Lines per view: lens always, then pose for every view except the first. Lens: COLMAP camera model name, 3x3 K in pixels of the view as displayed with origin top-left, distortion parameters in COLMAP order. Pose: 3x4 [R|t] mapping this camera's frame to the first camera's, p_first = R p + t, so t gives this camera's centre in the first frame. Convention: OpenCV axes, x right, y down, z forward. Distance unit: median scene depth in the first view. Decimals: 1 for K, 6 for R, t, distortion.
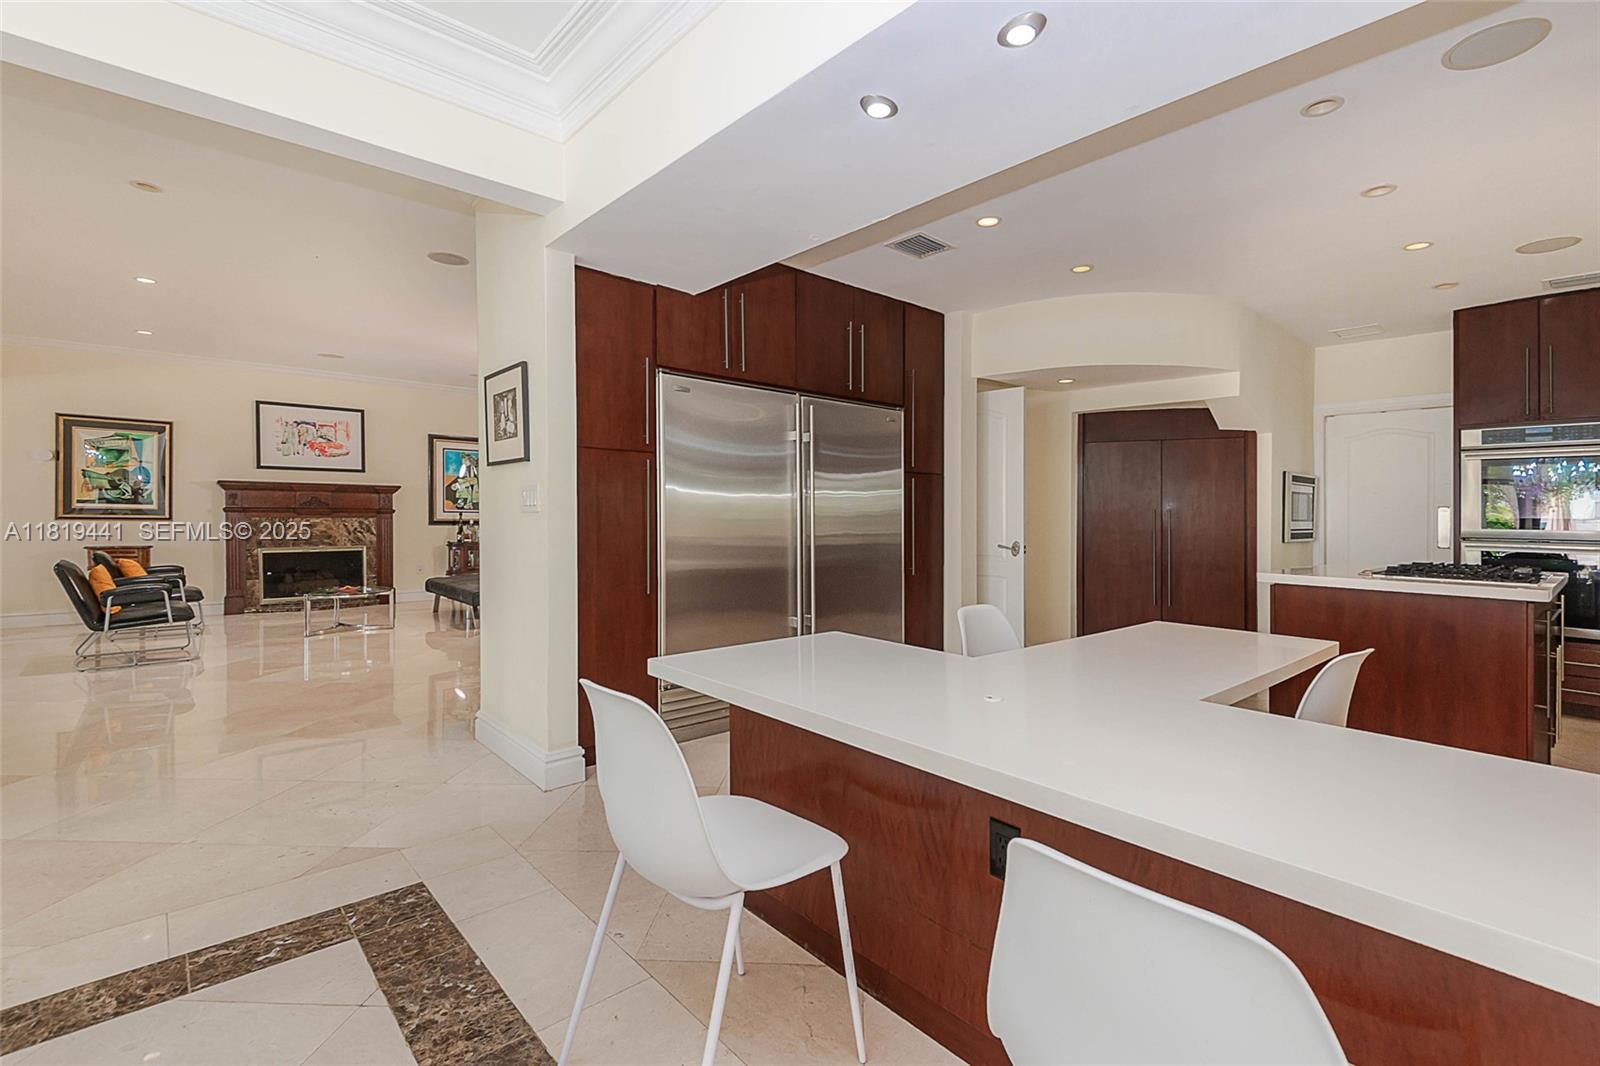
lens RADIAL K [[719.6, 0, 848.9], [0, 719.6, 517.4], [0, 0, 1]] dist [0.002022, 0.001161]
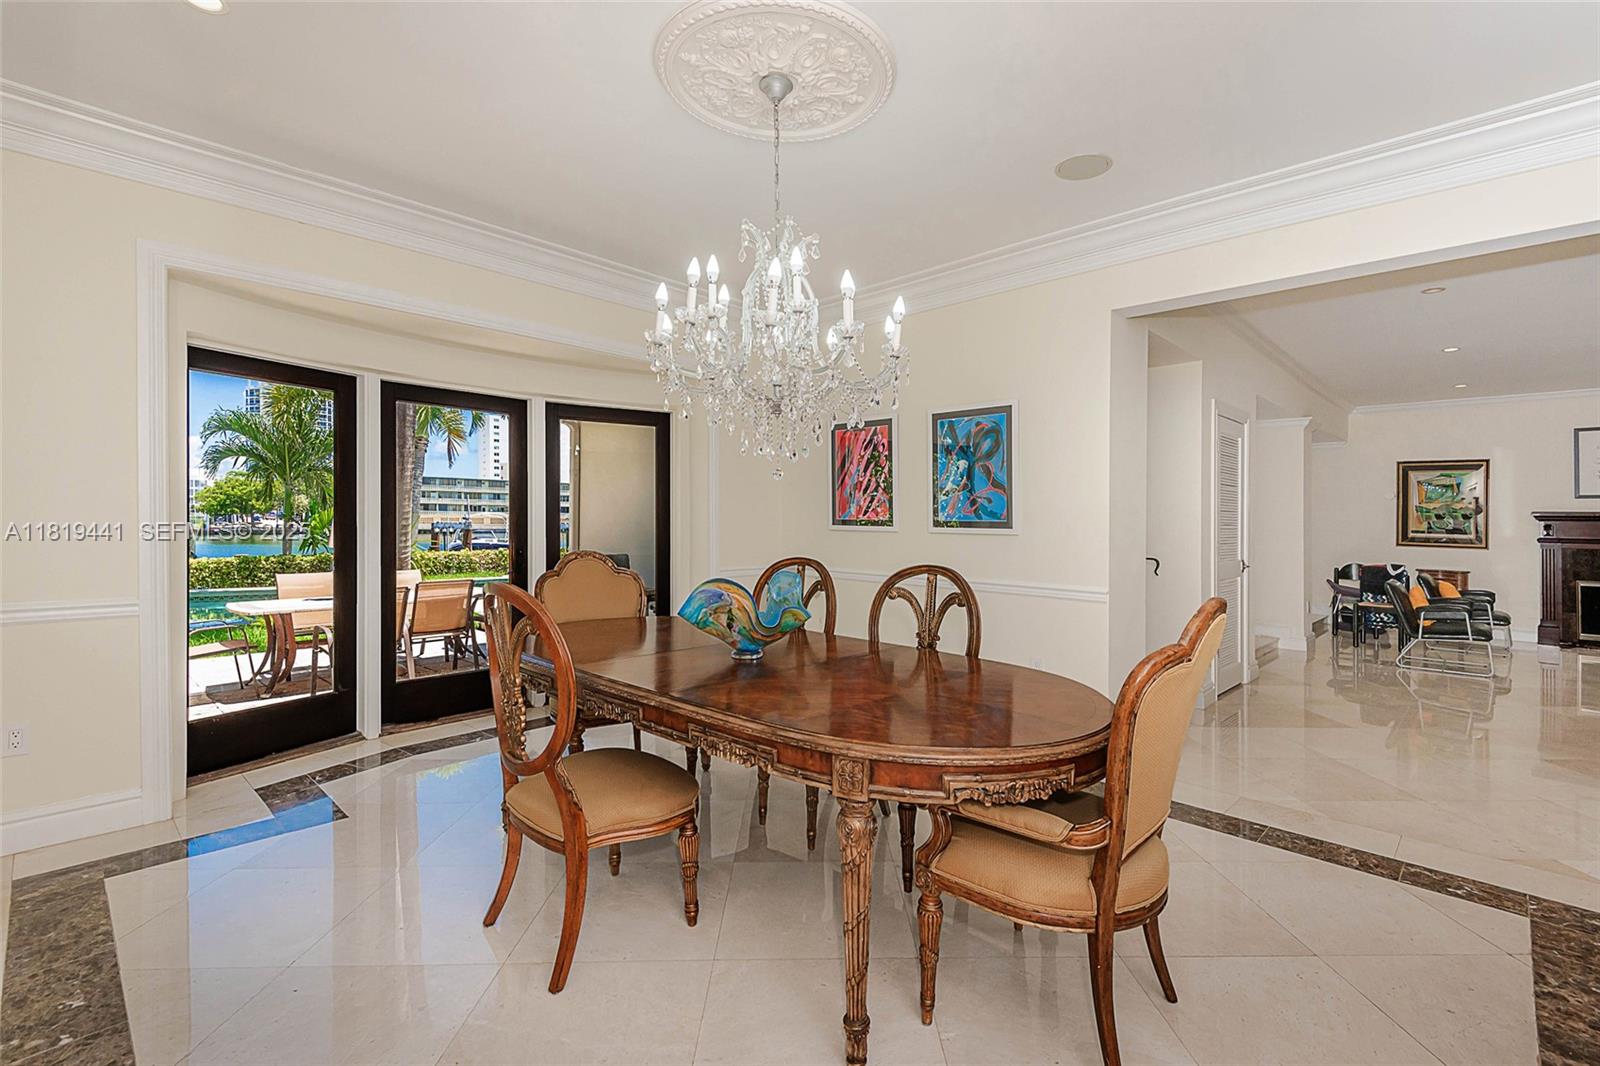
lens RADIAL K [[726.6, 0, 801.5], [0, 726.6, 527.9], [0, 0, 1]] dist [0.002443, 0.000380]
pose [[0.026767, 0.001456, -0.999641, 0.140527], [-0.014842, 0.999889, 0.001059, -0.013951], [0.999532, 0.014808, 0.026786, -0.071517]]
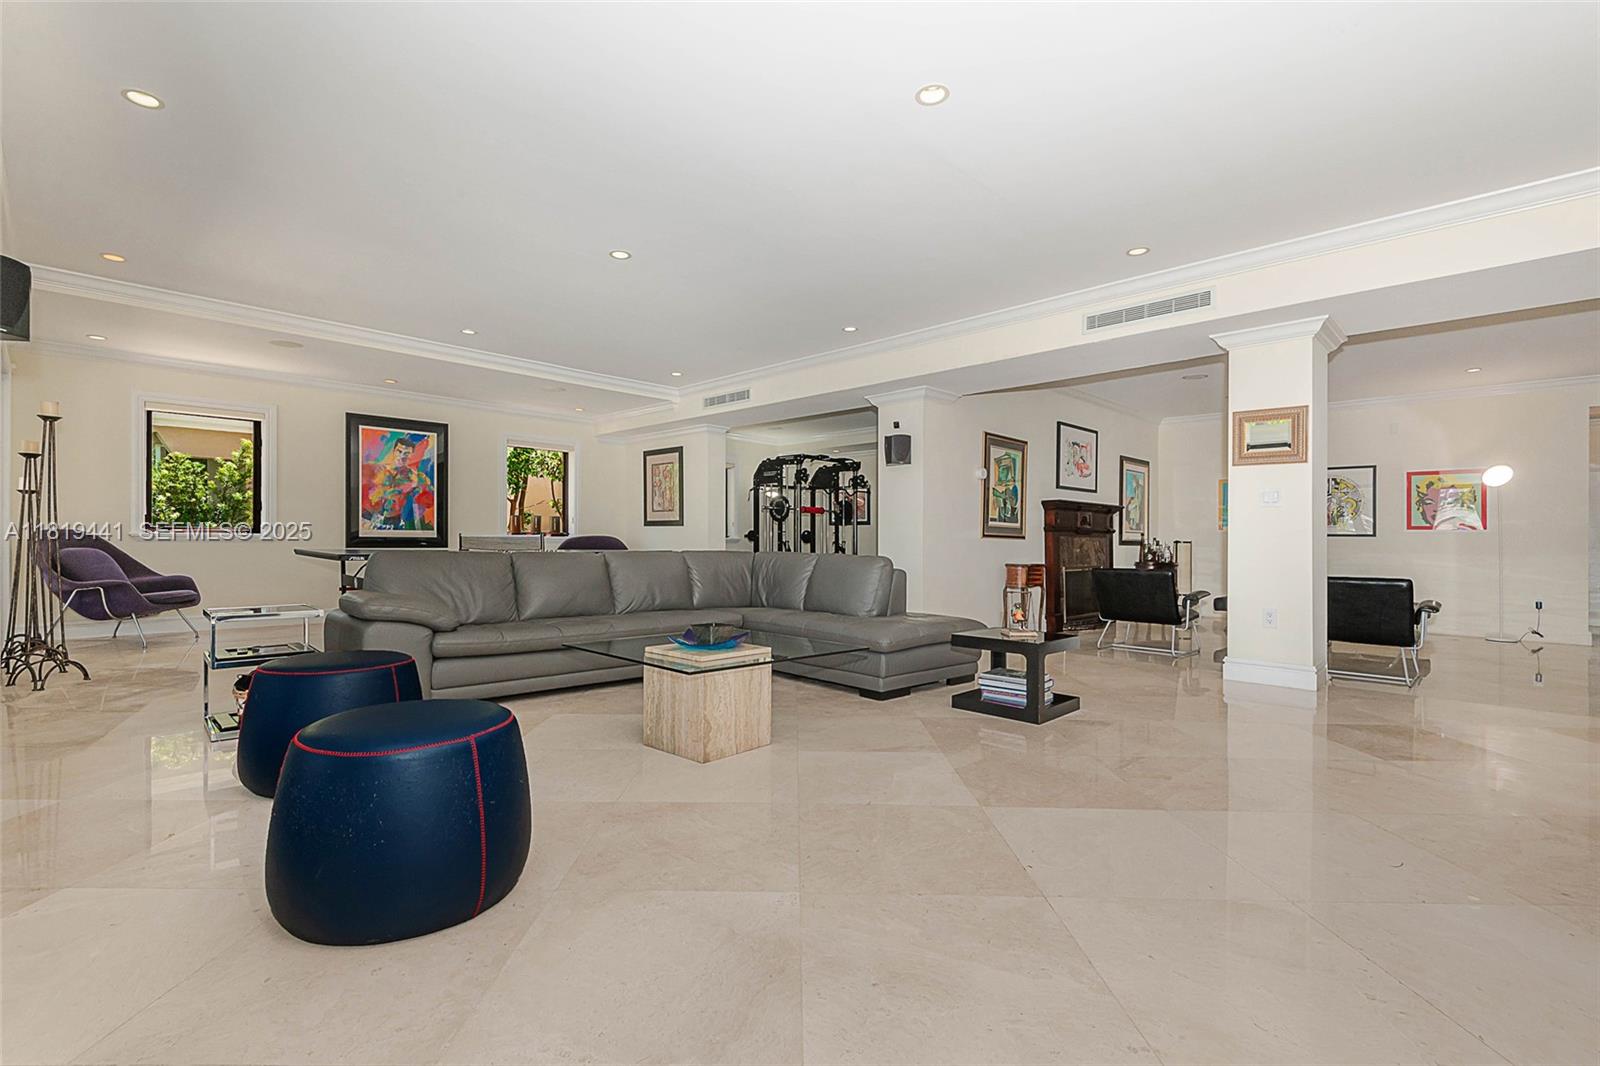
lens RADIAL K [[726.6, 0, 801.5], [0, 726.6, 527.9], [0, 0, 1]] dist [0.002443, 0.000380]
pose [[0.999664, 0.002349, 0.025811, -1.311227], [-0.001737, 0.999718, -0.023702, 0.013451], [-0.025860, 0.023650, 0.999386, -0.006913]]
